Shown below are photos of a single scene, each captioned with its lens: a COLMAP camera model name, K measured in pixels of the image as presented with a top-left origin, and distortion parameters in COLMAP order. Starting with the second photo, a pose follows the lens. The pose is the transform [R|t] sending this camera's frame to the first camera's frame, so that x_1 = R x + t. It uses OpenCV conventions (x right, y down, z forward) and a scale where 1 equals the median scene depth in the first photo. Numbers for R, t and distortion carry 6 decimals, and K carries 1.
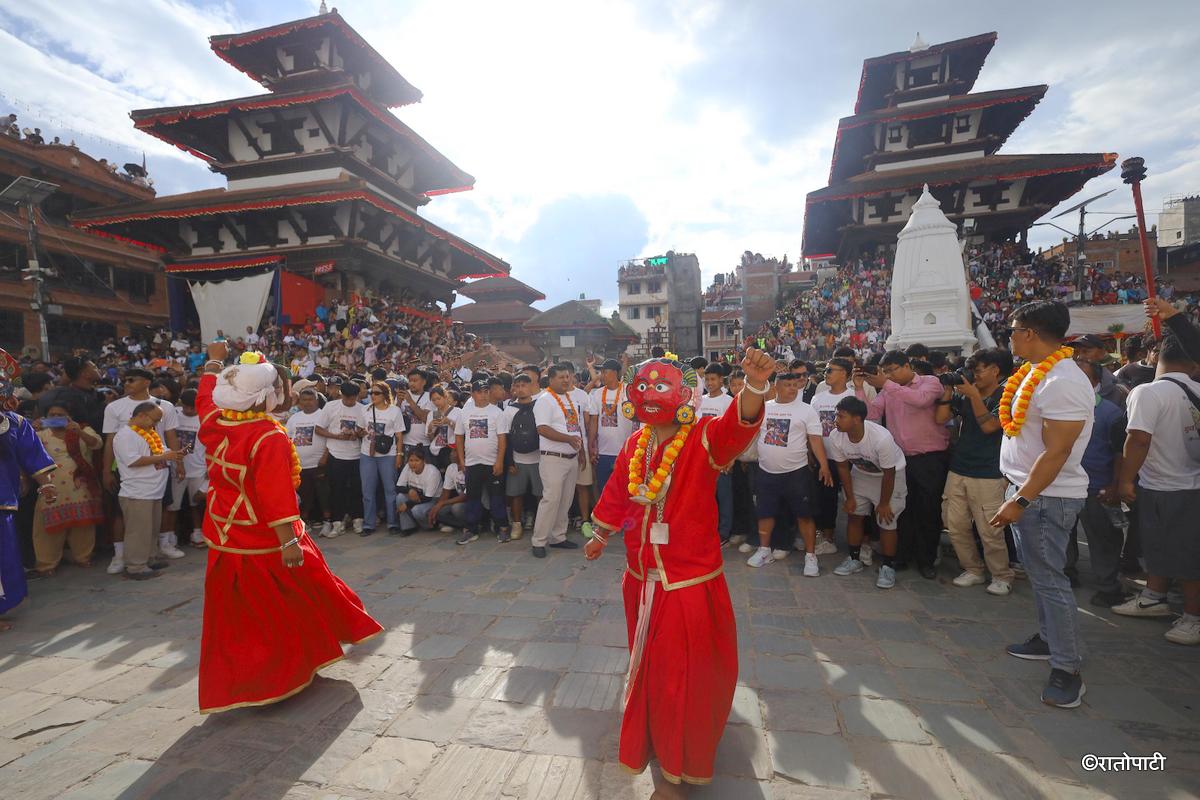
lens RADIAL K [[553.8, 0, 599.4], [0, 553.8, 398.3], [0, 0, 1]] dist [0.002514, 0.000349]
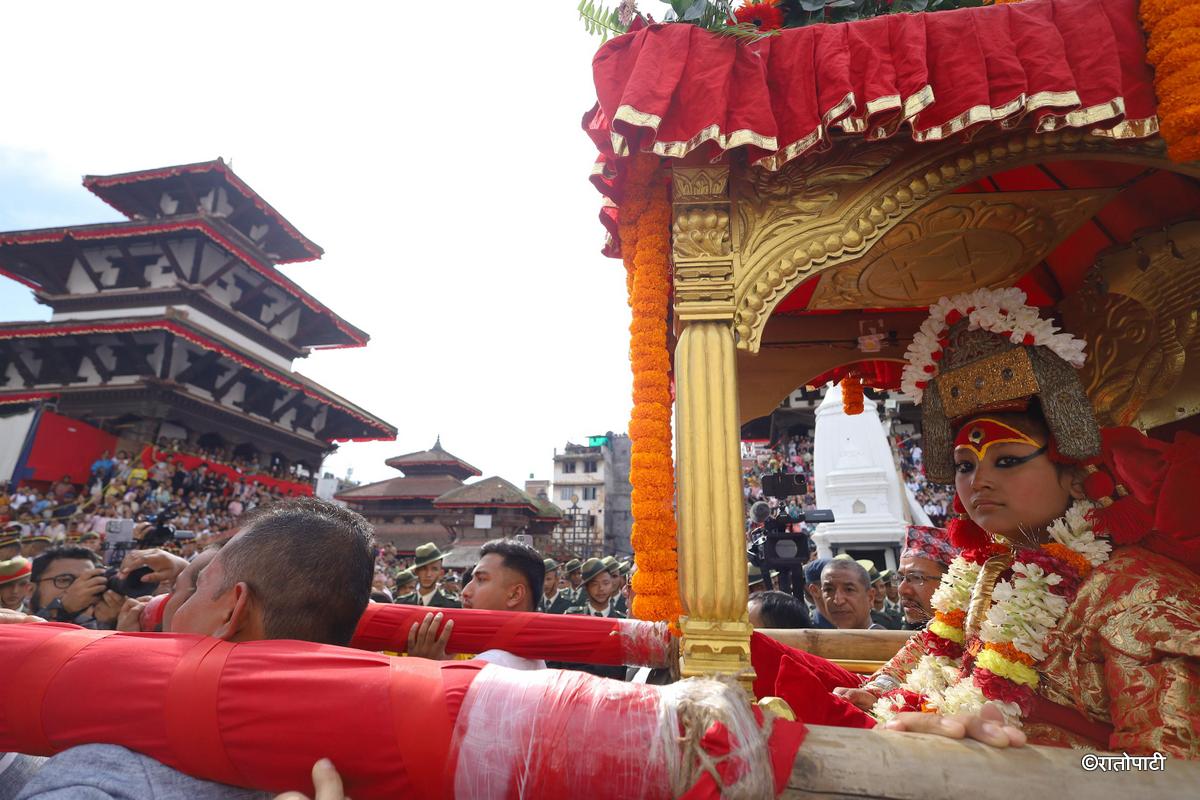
lens RADIAL K [[553.8, 0, 602.1], [0, 553.8, 396.2], [0, 0, 1]] dist [0.002514, 0.000349]
pose [[0.996863, 0.051678, 0.059954, 0.125937], [-0.029265, 0.944417, -0.327446, -0.013167], [-0.073543, 0.324664, 0.942966, 0.155382]]
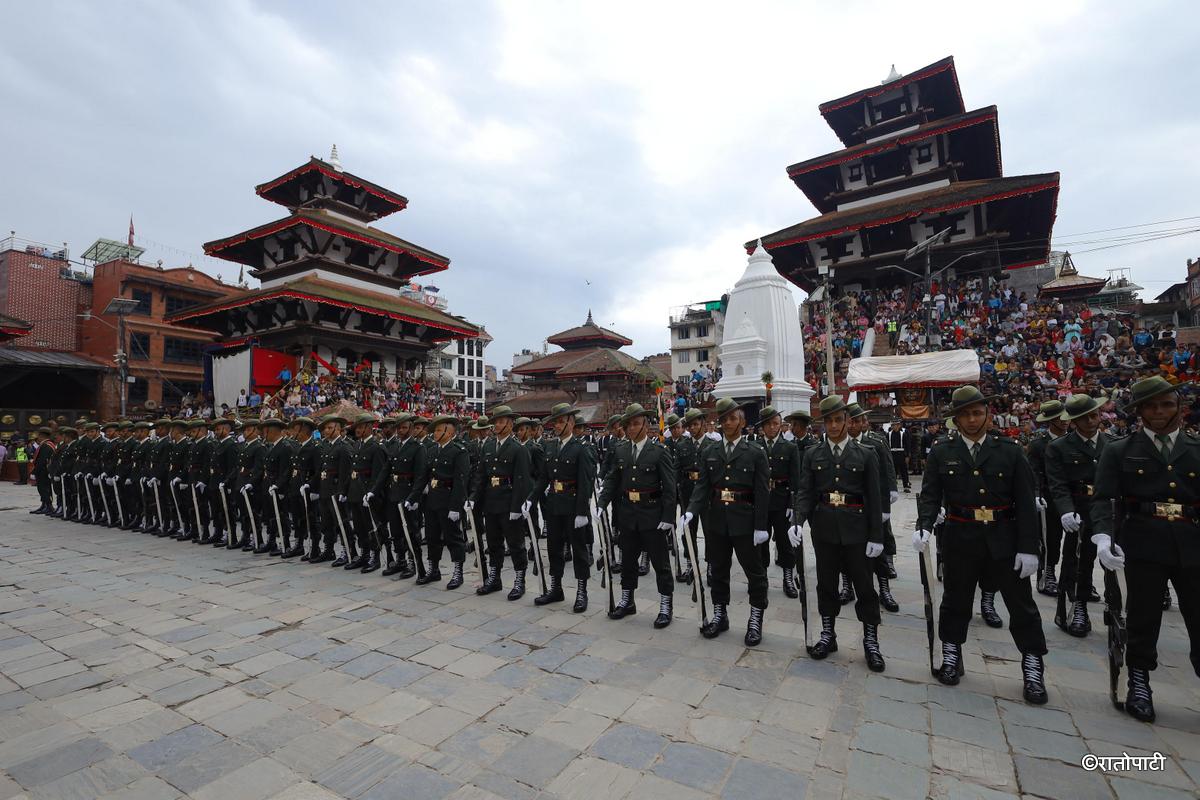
lens RADIAL K [[553.8, 0, 605.0], [0, 553.8, 394.5], [0, 0, 1]] dist [0.002514, 0.000349]
pose [[0.948768, -0.009949, -0.315818, 0.566465], [-0.013735, 0.997261, -0.072677, -0.016675], [0.315676, 0.073291, 0.946032, -0.037787]]
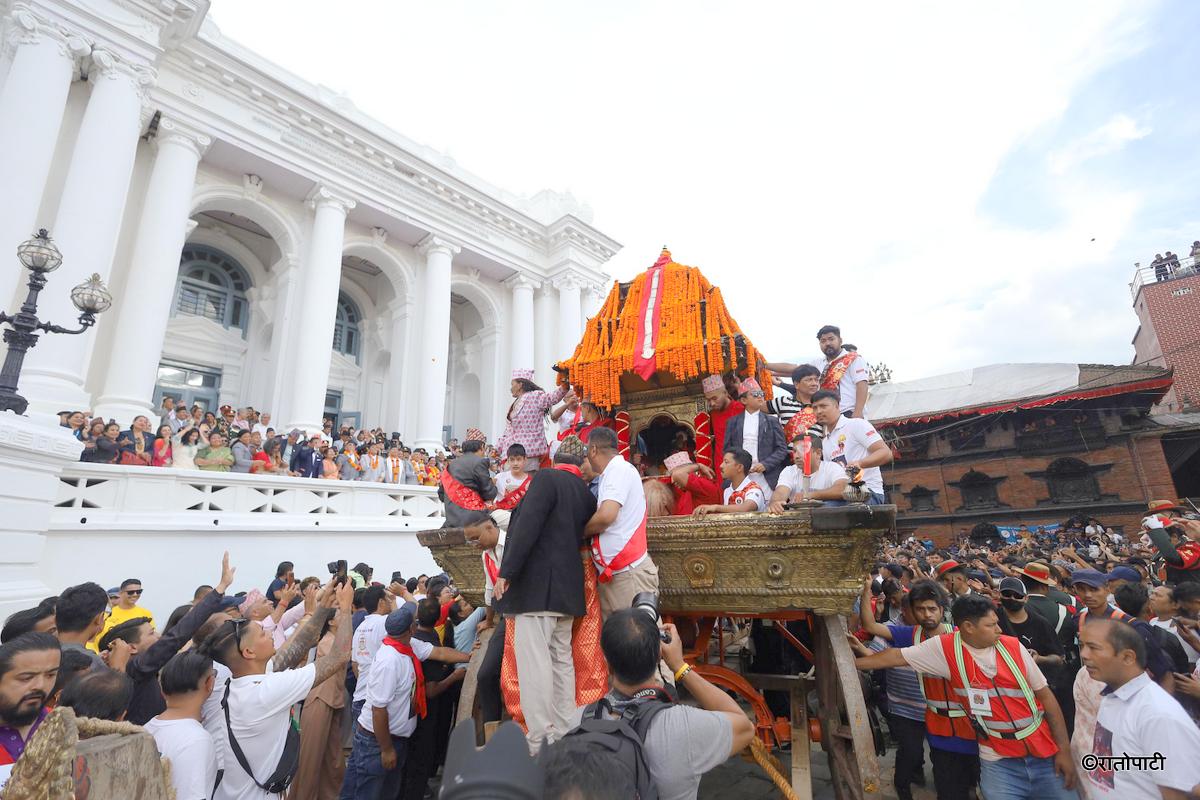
lens RADIAL K [[553.8, 0, 597.1], [0, 553.8, 401.6], [0, 0, 1]] dist [0.002514, 0.000349]
pose [[-0.493613, -0.189143, -0.848864, 0.116998], [0.031832, 0.971480, -0.234975, -0.028881], [0.869099, -0.143007, -0.473515, 0.326315]]
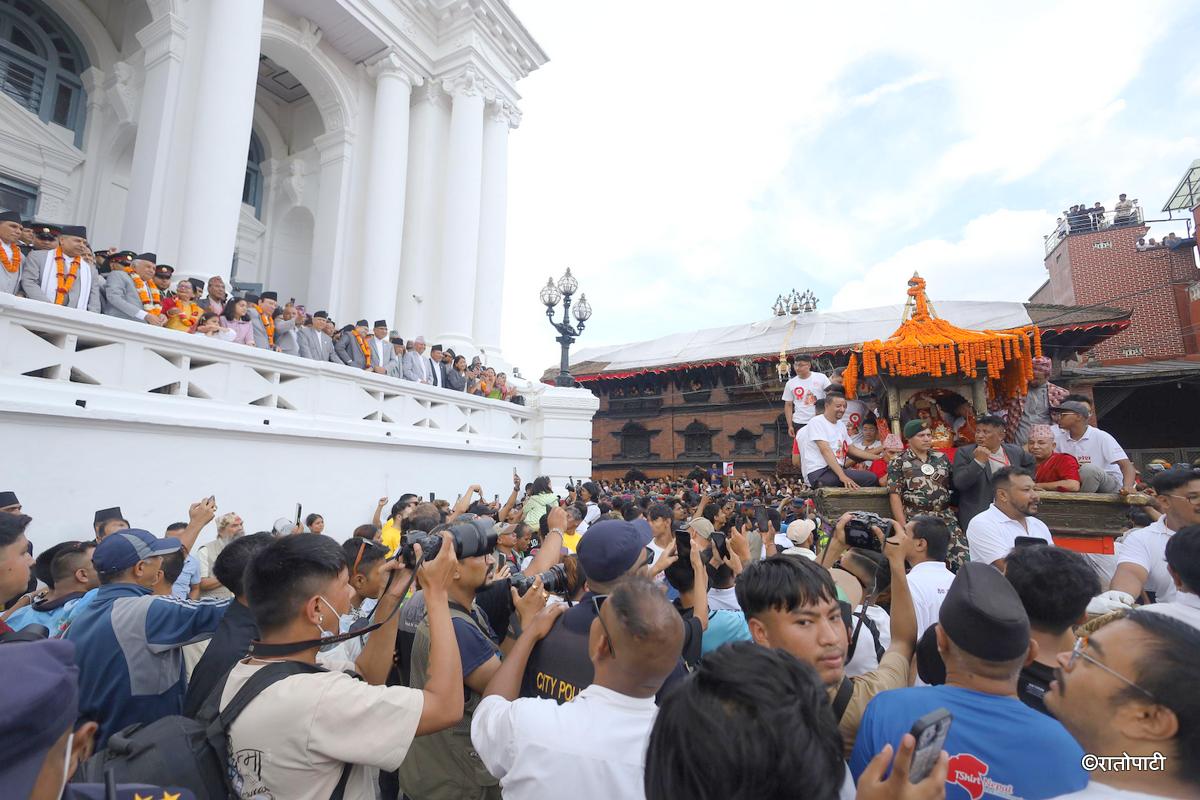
lens RADIAL K [[553.8, 0, 600.4], [0, 553.8, 399.8], [0, 0, 1]] dist [0.002514, 0.000349]
pose [[-0.256450, -0.124417, -0.958516, -0.070500], [-0.007709, 0.991912, -0.126690, -0.020284], [0.966527, -0.025100, -0.255336, 0.187108]]
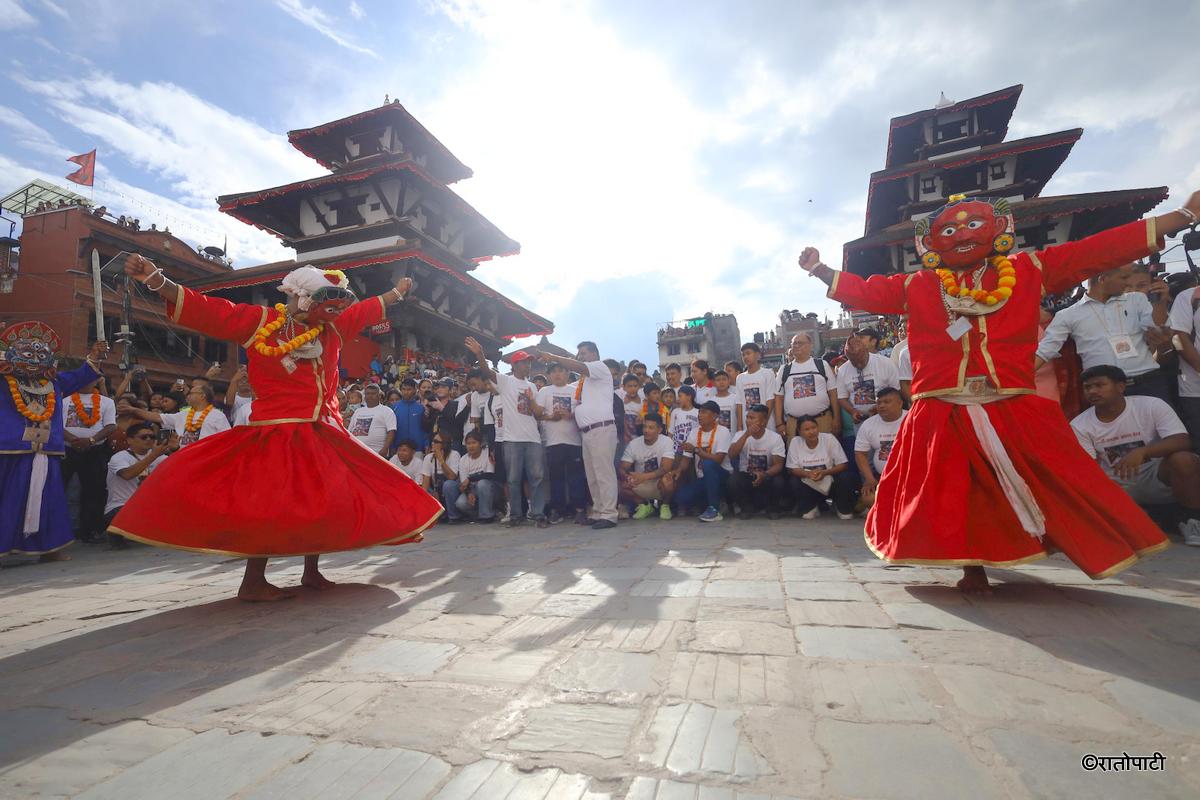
lens RADIAL K [[553.8, 0, 598.2], [0, 553.8, 394.6], [0, 0, 1]] dist [0.002514, 0.000349]
pose [[0.996842, -0.028647, -0.074060, -0.006122], [0.018484, 0.990751, -0.134425, 0.037966], [0.077226, 0.132632, 0.988152, 0.004350]]
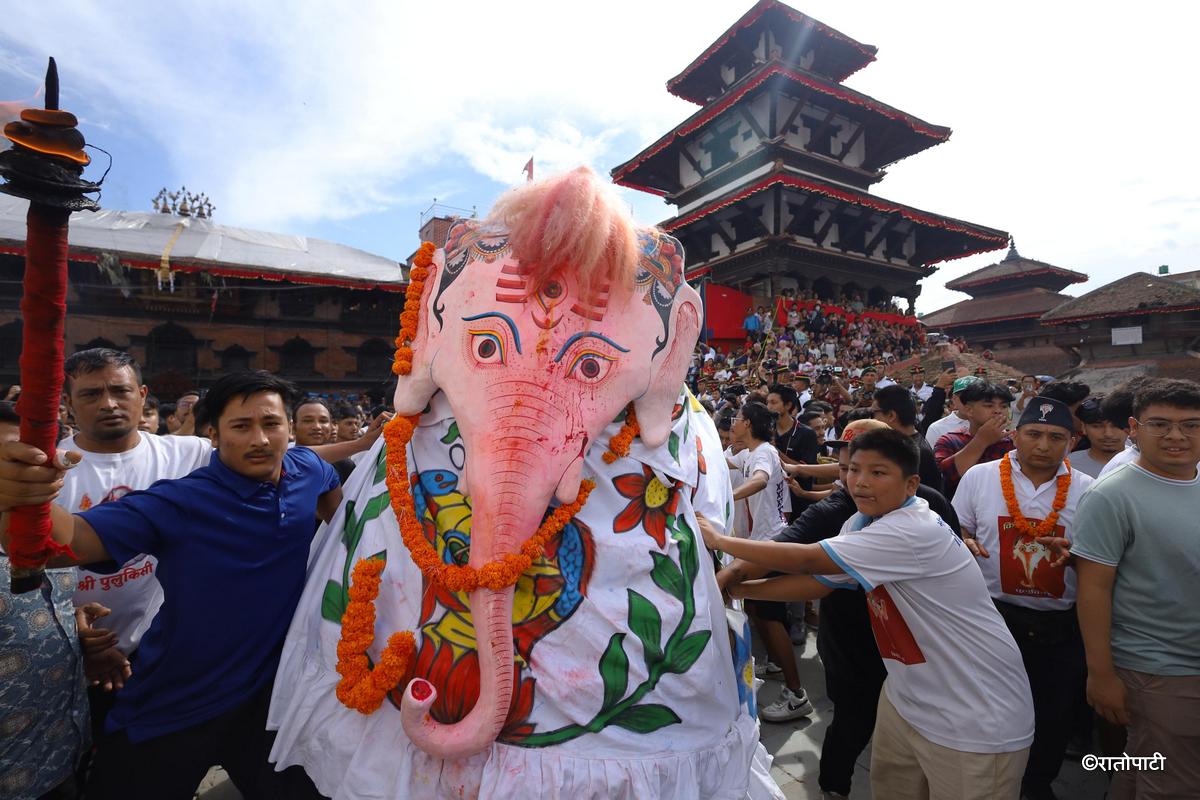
lens RADIAL K [[553.8, 0, 601.2], [0, 553.8, 394.5], [0, 0, 1]] dist [0.002514, 0.000349]
pose [[0.678033, -0.005221, -0.735013, 0.006803], [-0.018880, 0.999521, -0.024516, -0.008280], [0.734789, 0.030500, 0.677609, 0.172271]]
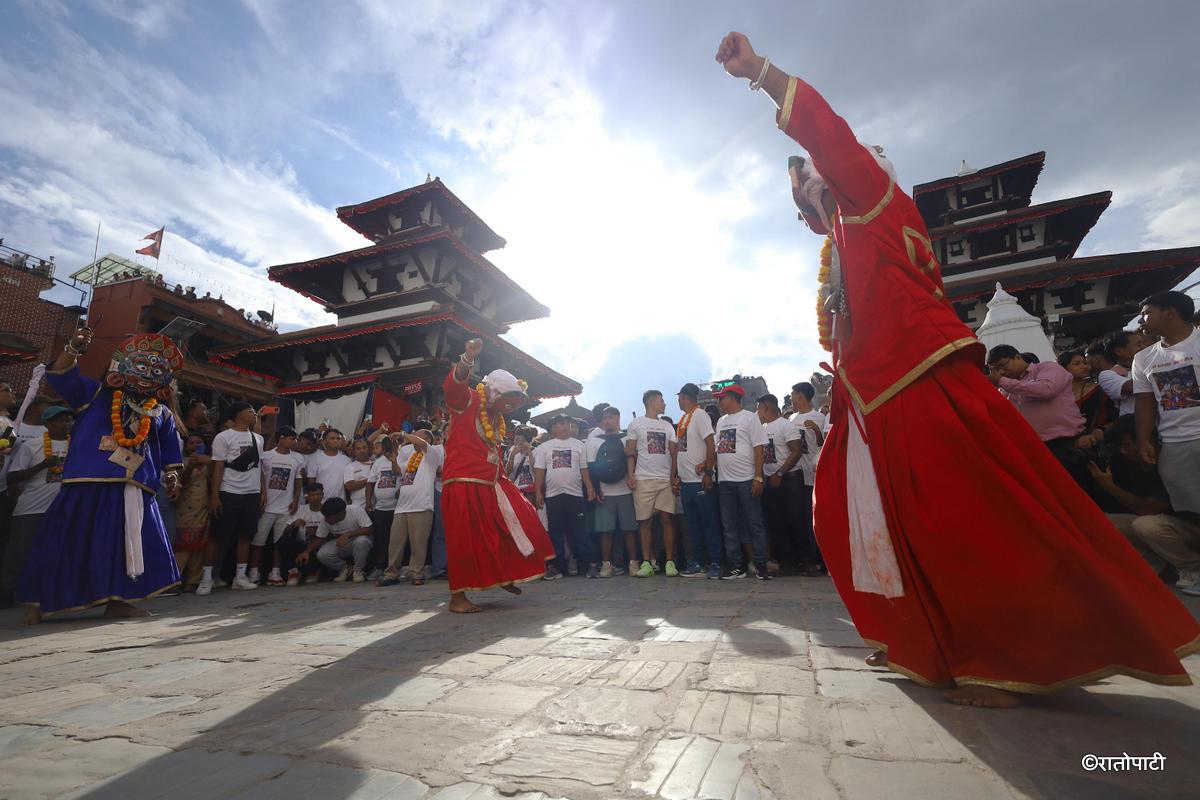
lens RADIAL K [[553.8, 0, 598.0], [0, 553.8, 397.3], [0, 0, 1]] dist [0.002514, 0.000349]
pose [[0.991783, -0.036277, -0.122682, -0.003303], [0.005425, 0.970018, -0.242972, 0.043322], [0.127818, 0.240309, 0.962244, 0.006183]]
